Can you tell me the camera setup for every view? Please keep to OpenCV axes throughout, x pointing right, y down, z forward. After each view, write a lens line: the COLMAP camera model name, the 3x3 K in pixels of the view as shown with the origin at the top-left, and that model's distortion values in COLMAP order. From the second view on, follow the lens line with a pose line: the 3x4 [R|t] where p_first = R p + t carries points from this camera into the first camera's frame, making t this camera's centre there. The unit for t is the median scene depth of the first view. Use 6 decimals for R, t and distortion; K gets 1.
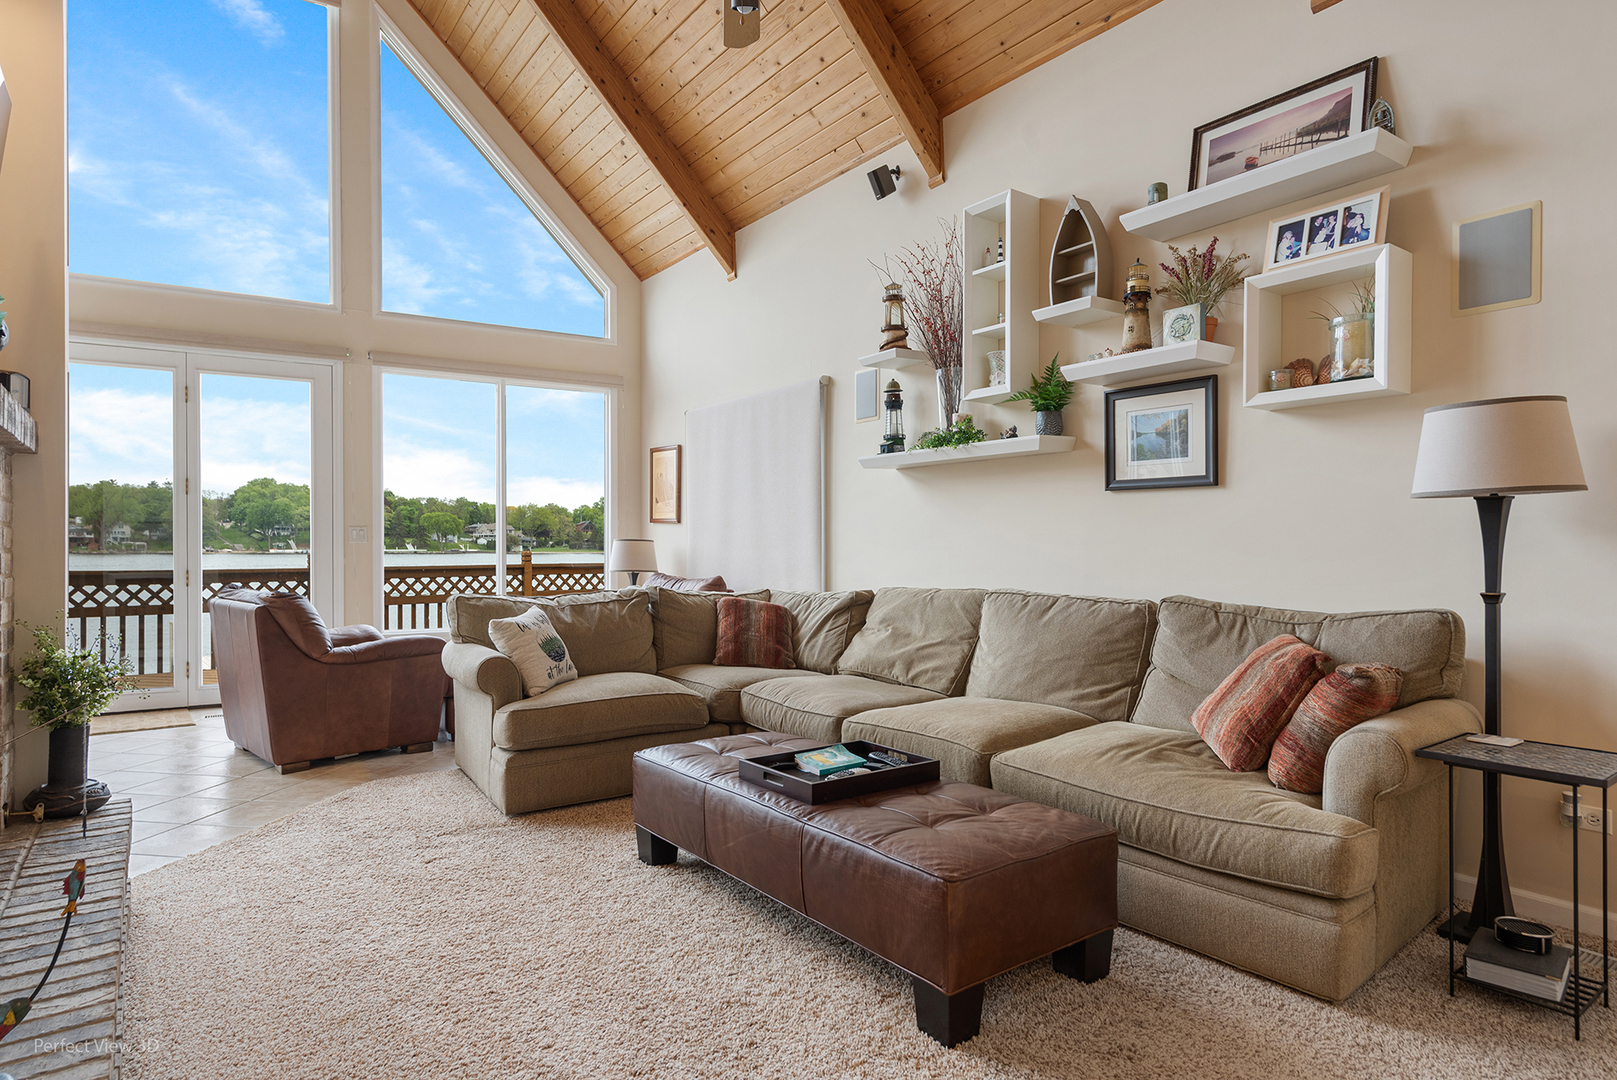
lens RADIAL K [[880.9, 0, 808.5], [0, 880.9, 540.0], [0, 0, 1]] dist [0.002549, 0.000058]
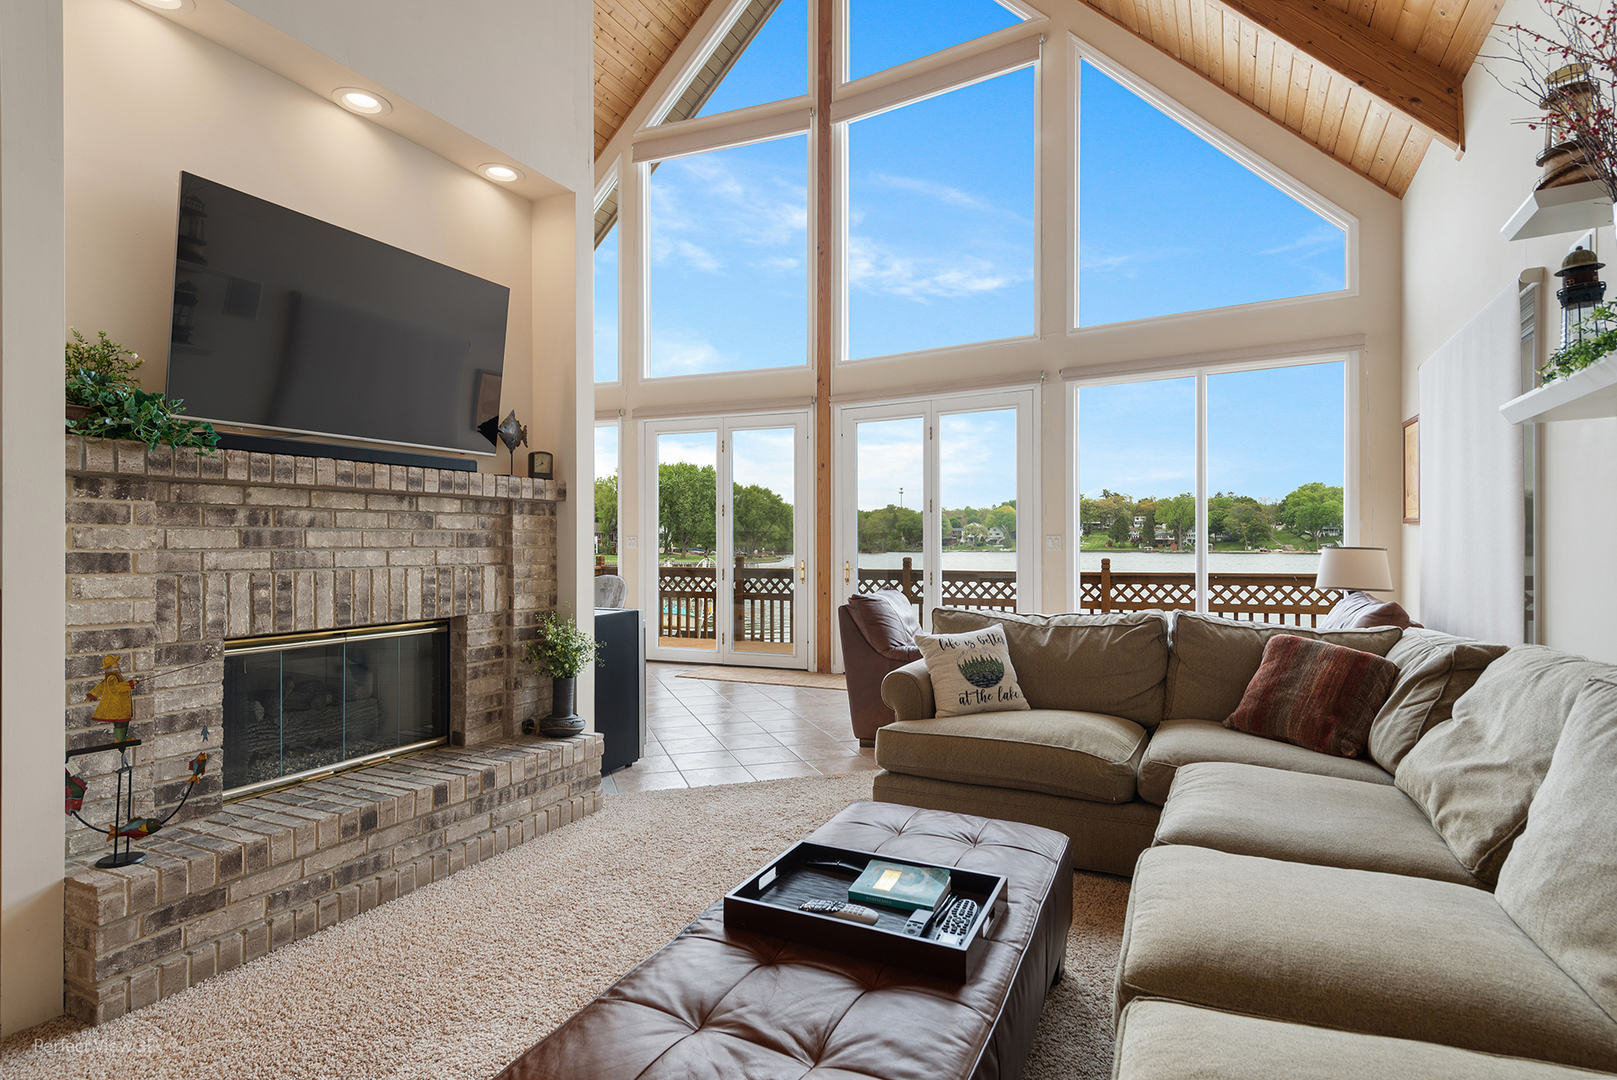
lens RADIAL K [[839.1, 0, 805.6], [0, 839.1, 520.8], [0, 0, 1]] dist [0.031033, 0.000040]
pose [[0.455531, -0.027865, -0.889784, 0.218135], [0.006287, 0.999586, -0.028085, -0.005679], [0.890198, 0.007199, 0.455517, 0.229246]]
